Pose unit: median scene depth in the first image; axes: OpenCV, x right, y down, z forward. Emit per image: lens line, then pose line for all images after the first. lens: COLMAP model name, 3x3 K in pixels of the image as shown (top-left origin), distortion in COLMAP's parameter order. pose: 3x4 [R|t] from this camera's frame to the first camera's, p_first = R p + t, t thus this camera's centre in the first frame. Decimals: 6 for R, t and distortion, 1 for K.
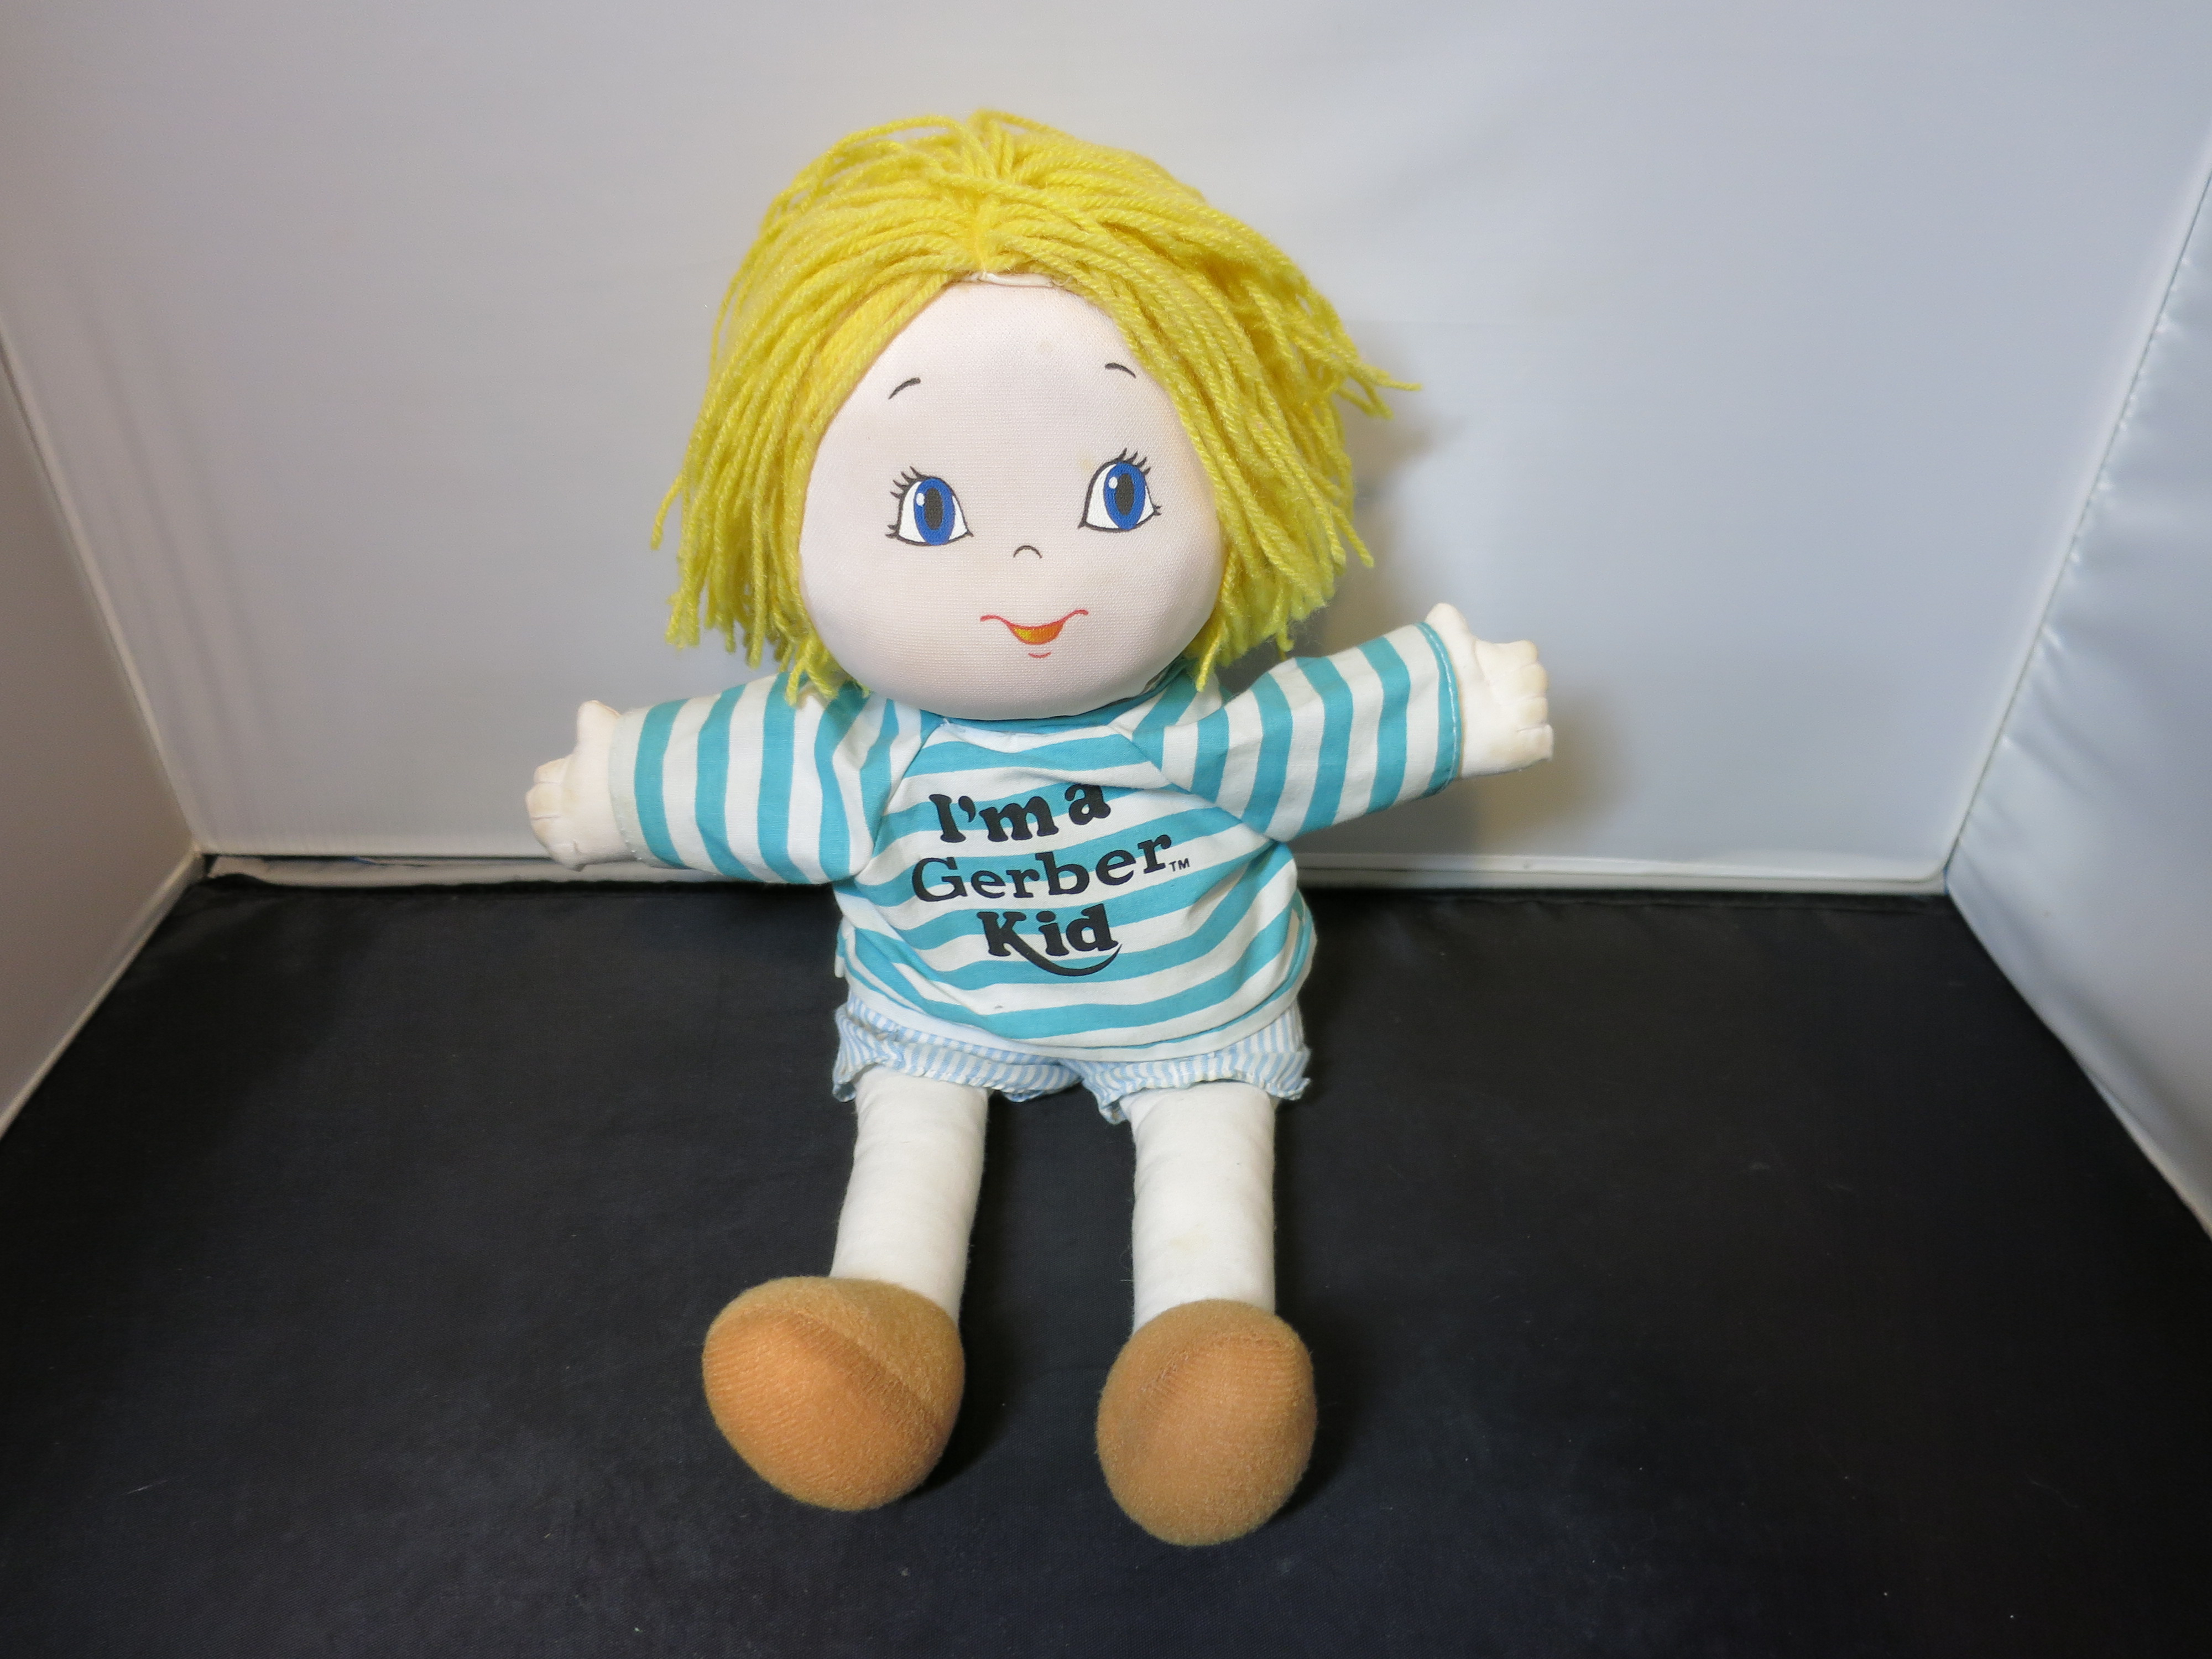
lens RADIAL K [[1534.3, 0, 1106.0], [0, 1534.3, 829.5], [0, 0, 1]] dist [-0.053457, 0.000381]
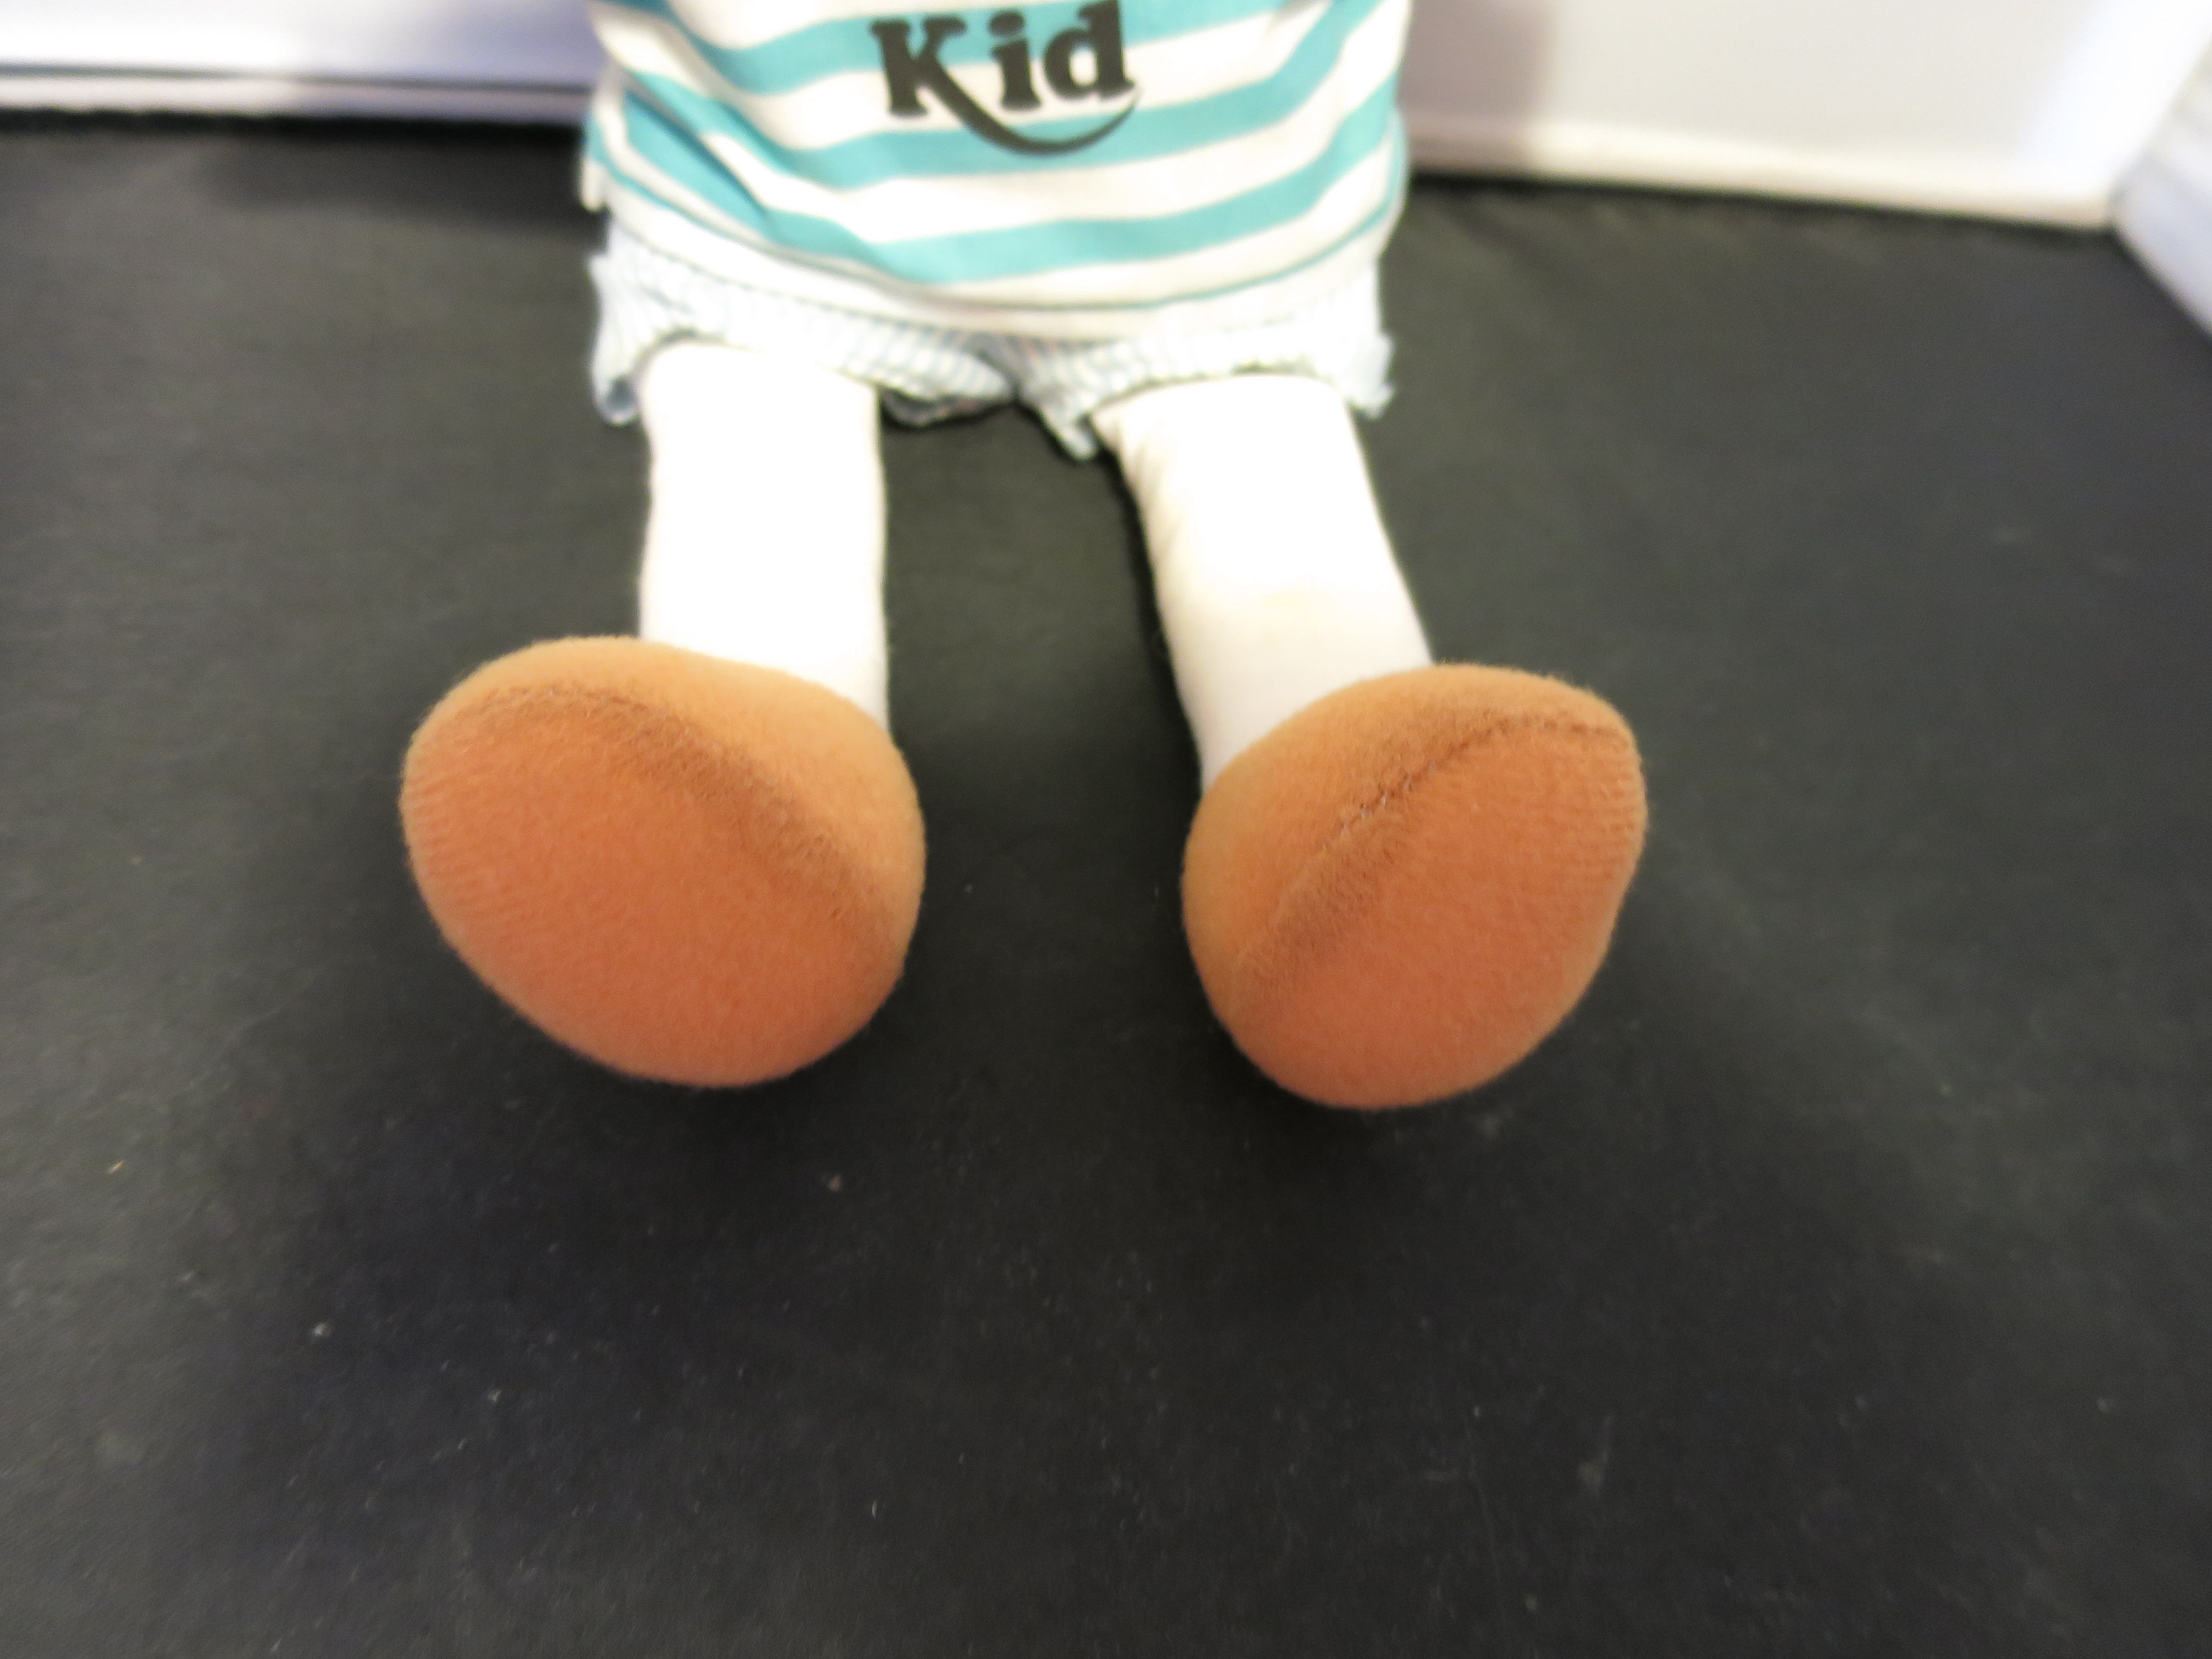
lens RADIAL K [[1580.0, 0, 1106.0], [0, 1580.0, 829.5], [0, 0, 1]] dist [-0.062421, 0.003717]
pose [[0.983286, -0.030672, 0.179463, -0.106009], [-0.021927, 0.958582, 0.283971, 0.164304], [-0.180740, -0.283160, 0.941888, 0.386013]]
